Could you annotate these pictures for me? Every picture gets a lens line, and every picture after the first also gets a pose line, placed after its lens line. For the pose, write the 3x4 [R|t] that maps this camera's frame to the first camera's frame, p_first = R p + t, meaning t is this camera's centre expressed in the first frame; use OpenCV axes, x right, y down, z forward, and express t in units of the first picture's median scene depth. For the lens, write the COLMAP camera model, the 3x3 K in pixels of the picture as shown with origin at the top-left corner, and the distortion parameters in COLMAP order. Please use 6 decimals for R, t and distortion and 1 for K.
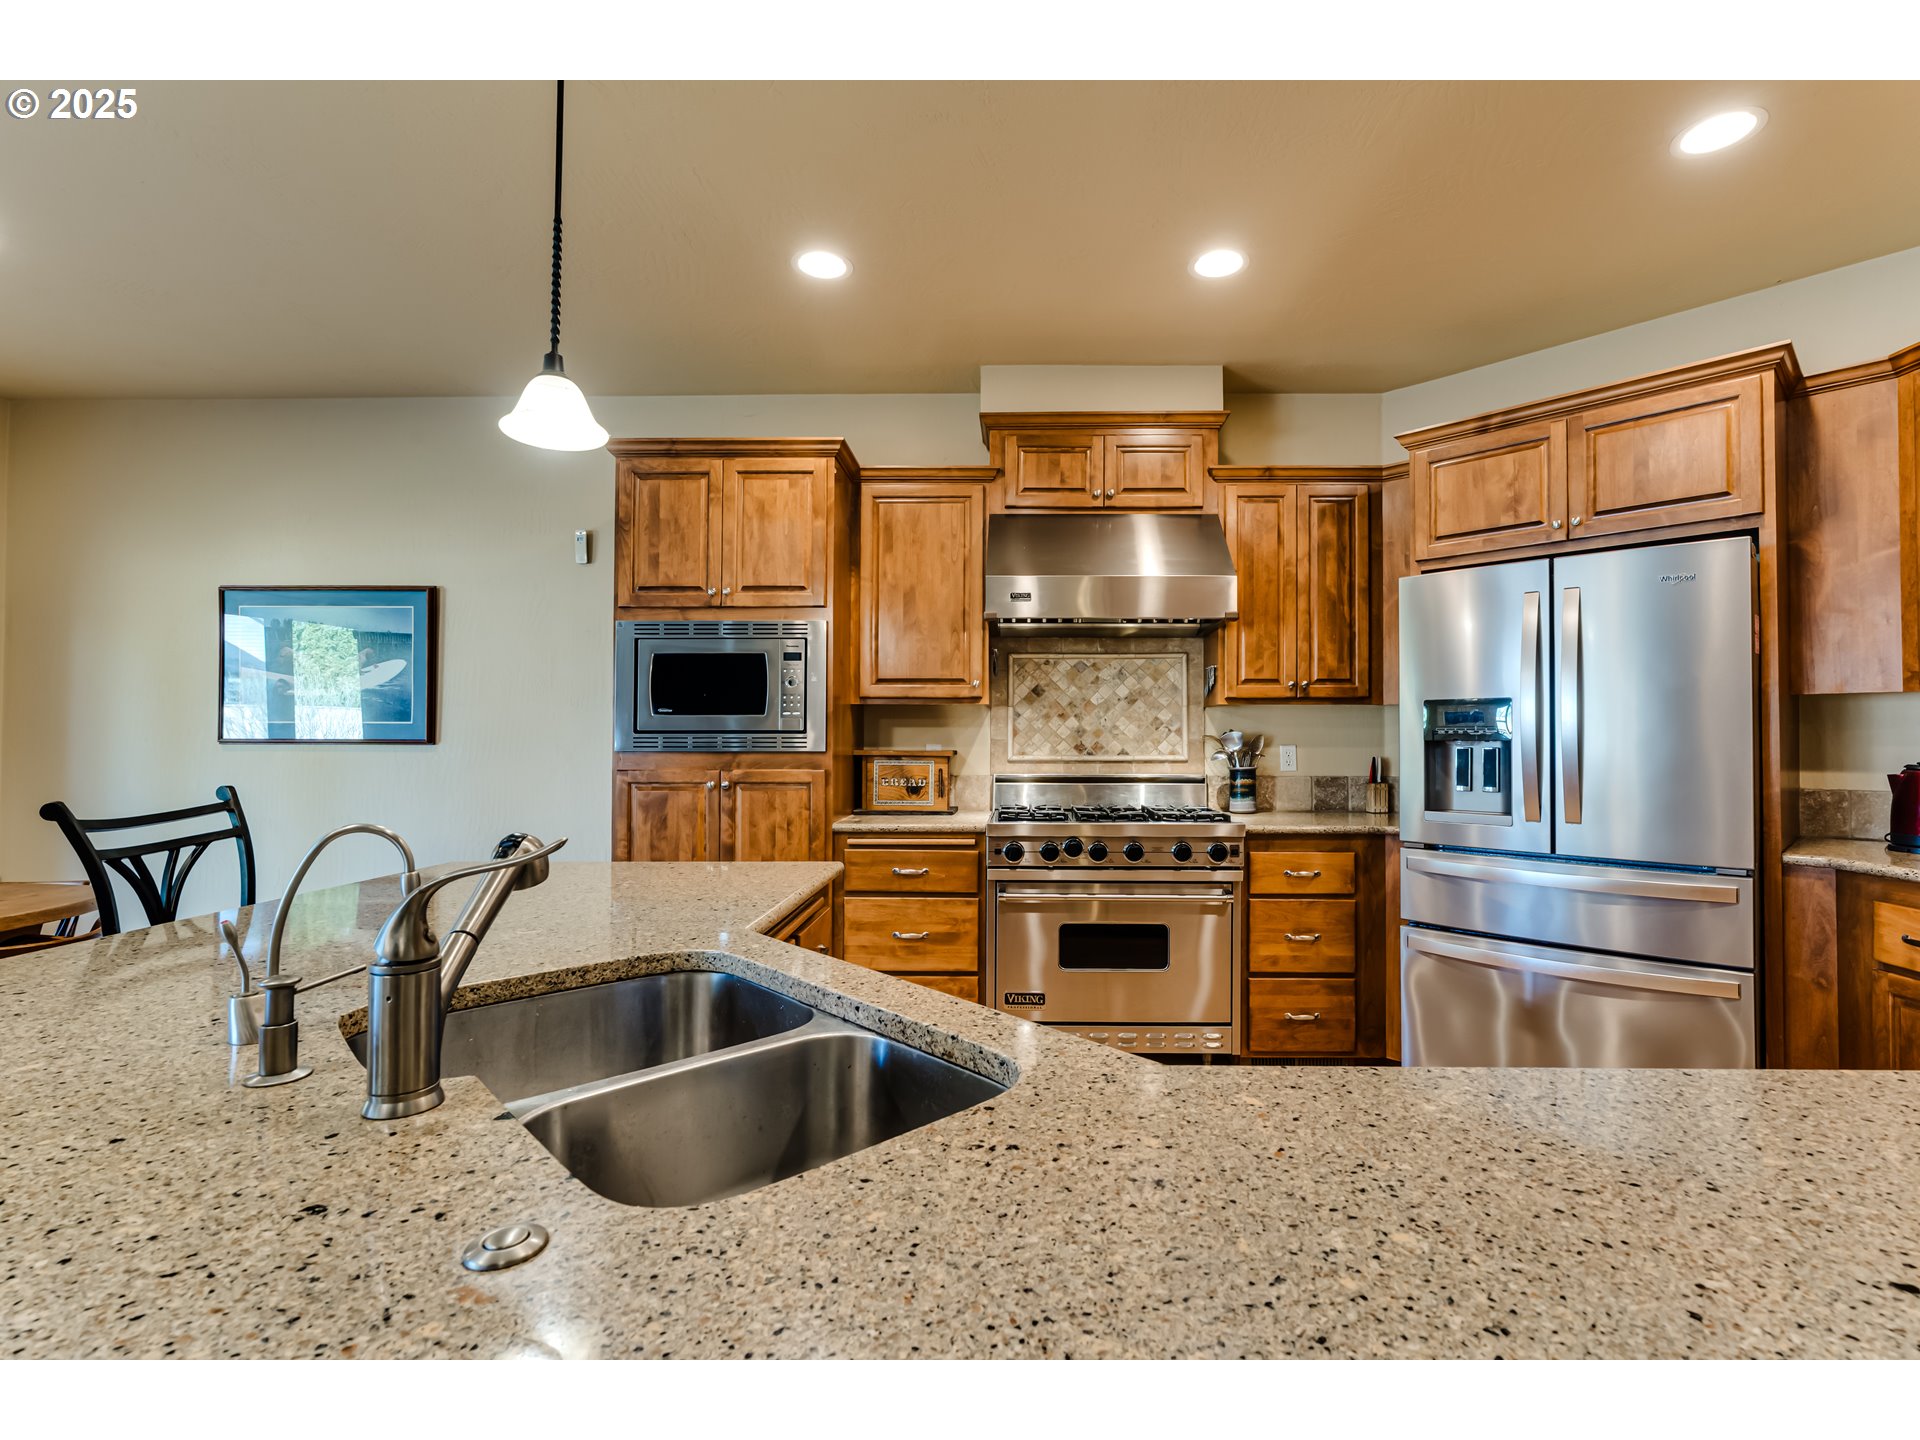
lens RADIAL K [[894.0, 0, 1004.6], [0, 894.0, 721.8], [0, 0, 1]] dist [-0.002275, -0.000071]
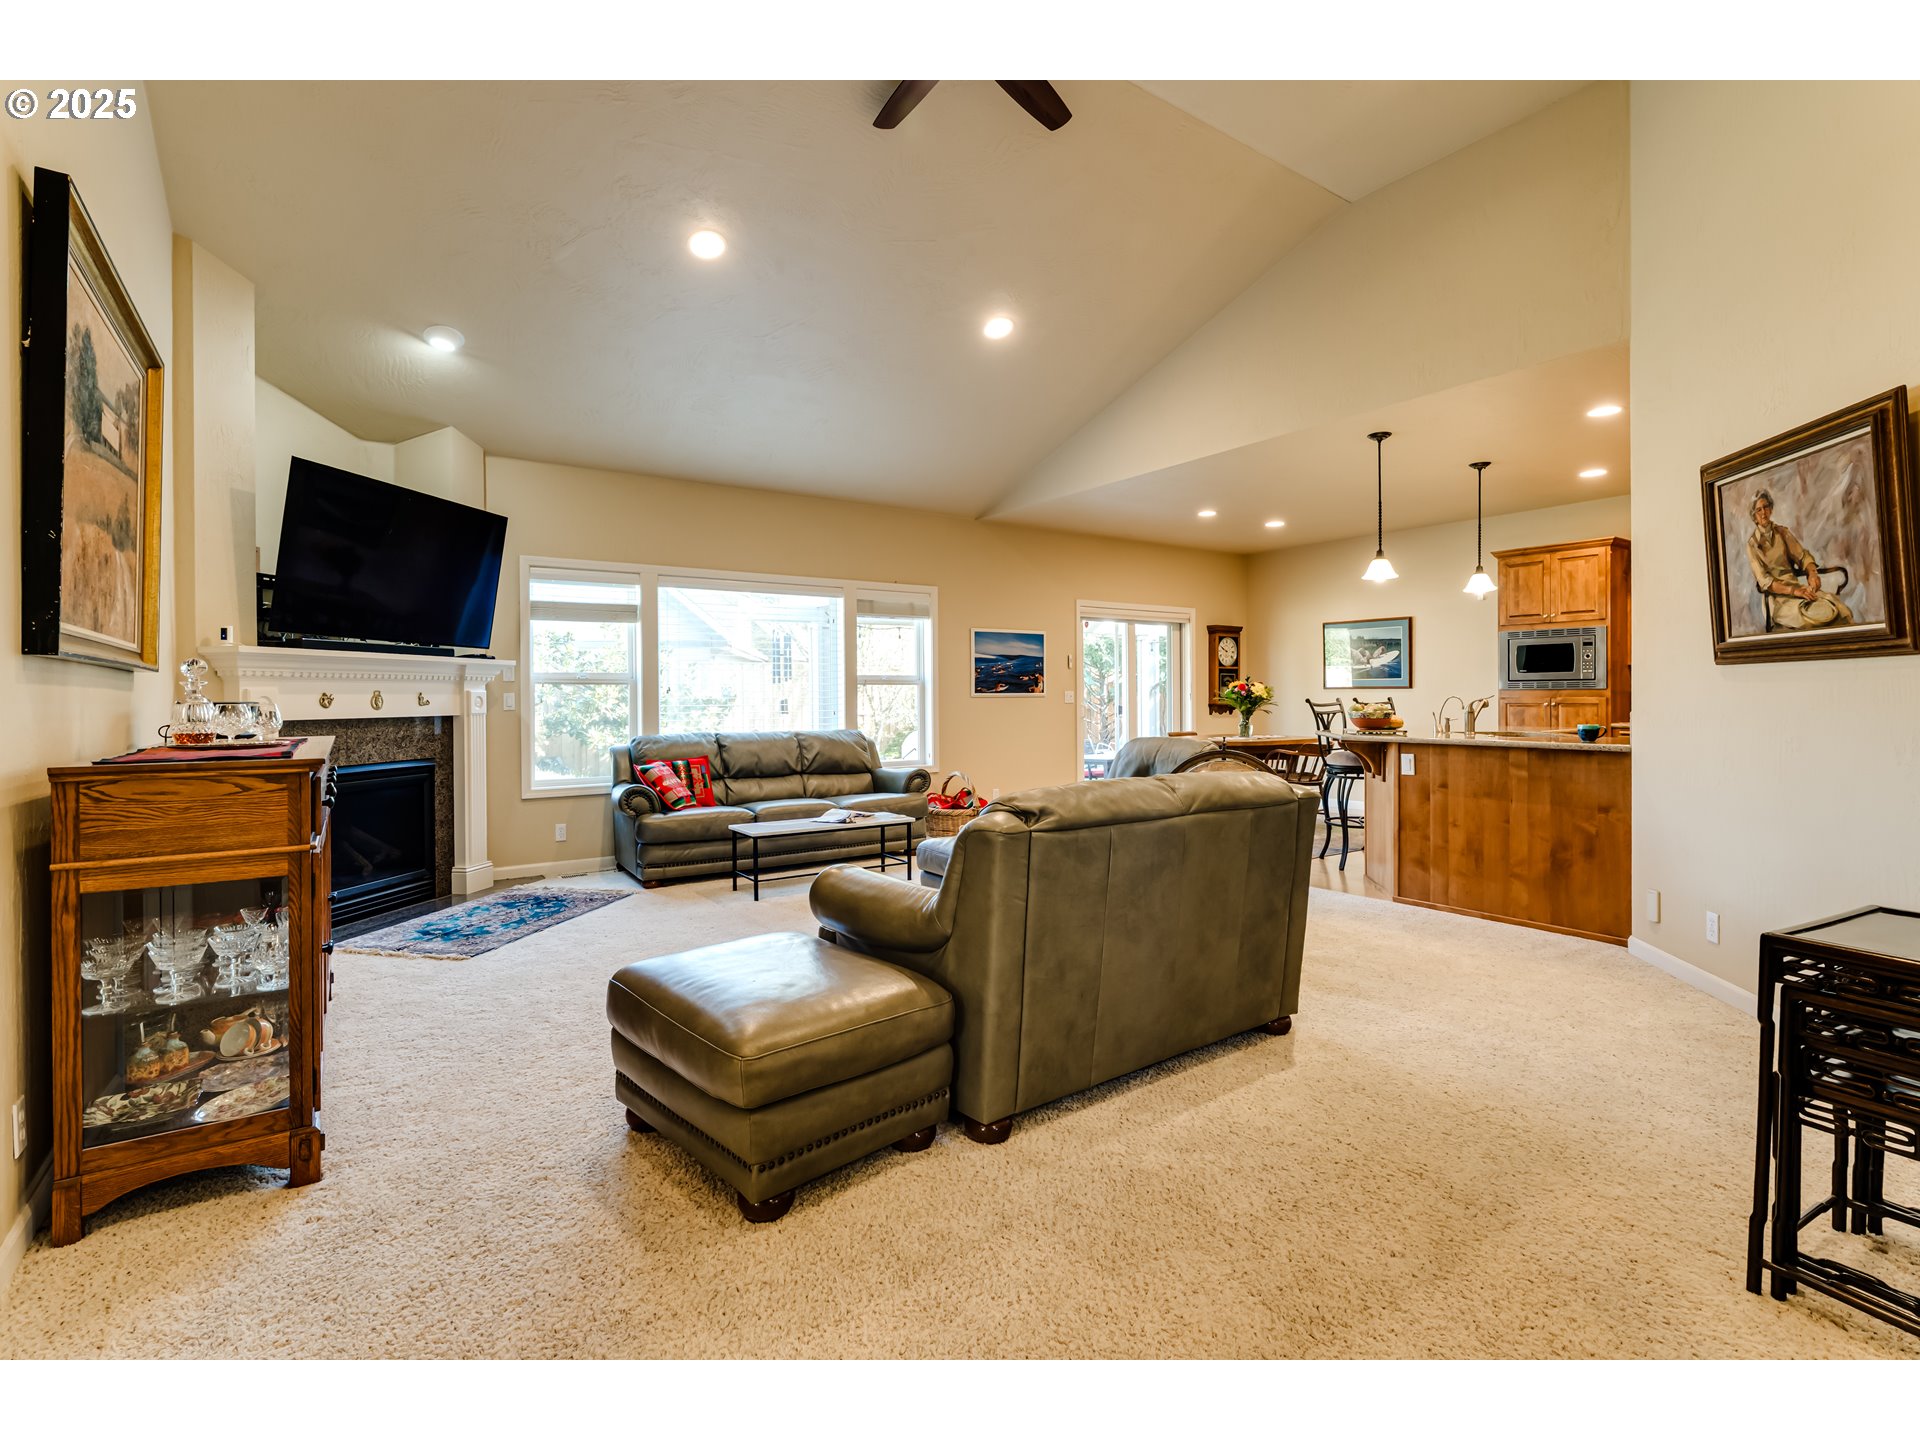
lens RADIAL K [[918.0, 0, 961.2], [0, 918.0, 695.1], [0, 0, 1]] dist [0.000642, 0.000218]
pose [[0.582176, -0.004947, -0.813048, 0.603109], [0.021316, 0.999731, 0.009180, -0.003244], [0.812783, -0.022675, 0.582124, -1.333401]]
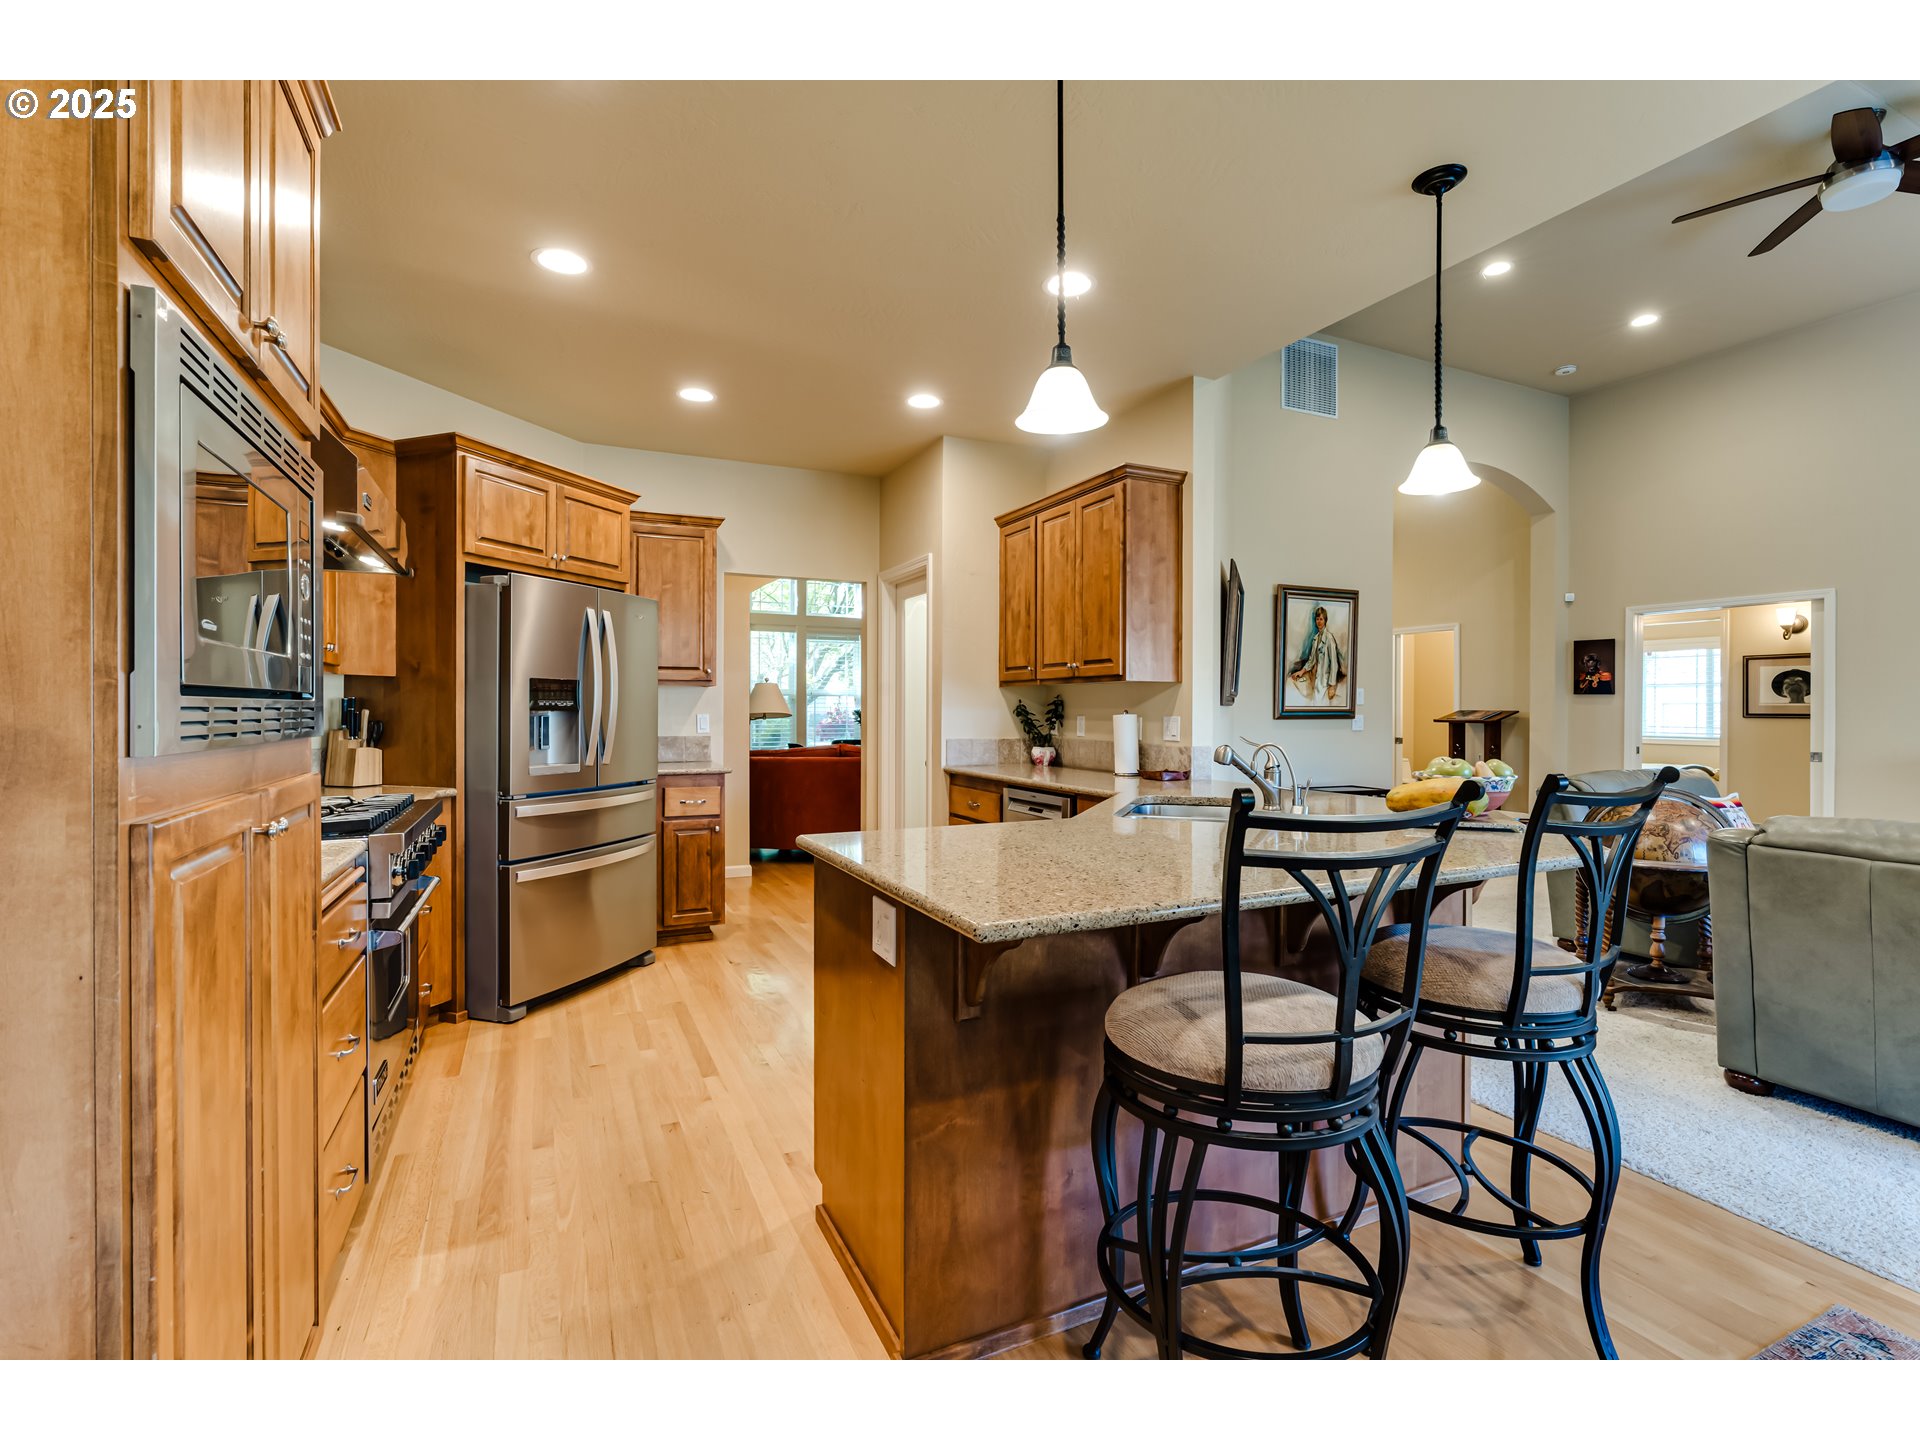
lens RADIAL K [[885.1, 0, 965.0], [0, 885.1, 709.7], [0, 0, 1]] dist [-0.000518, 0.000453]
pose [[-0.442895, -0.003058, 0.896568, -0.729245], [-0.019306, 0.999795, -0.006127, 0.012292], [-0.896366, -0.020023, -0.442863, 0.818315]]
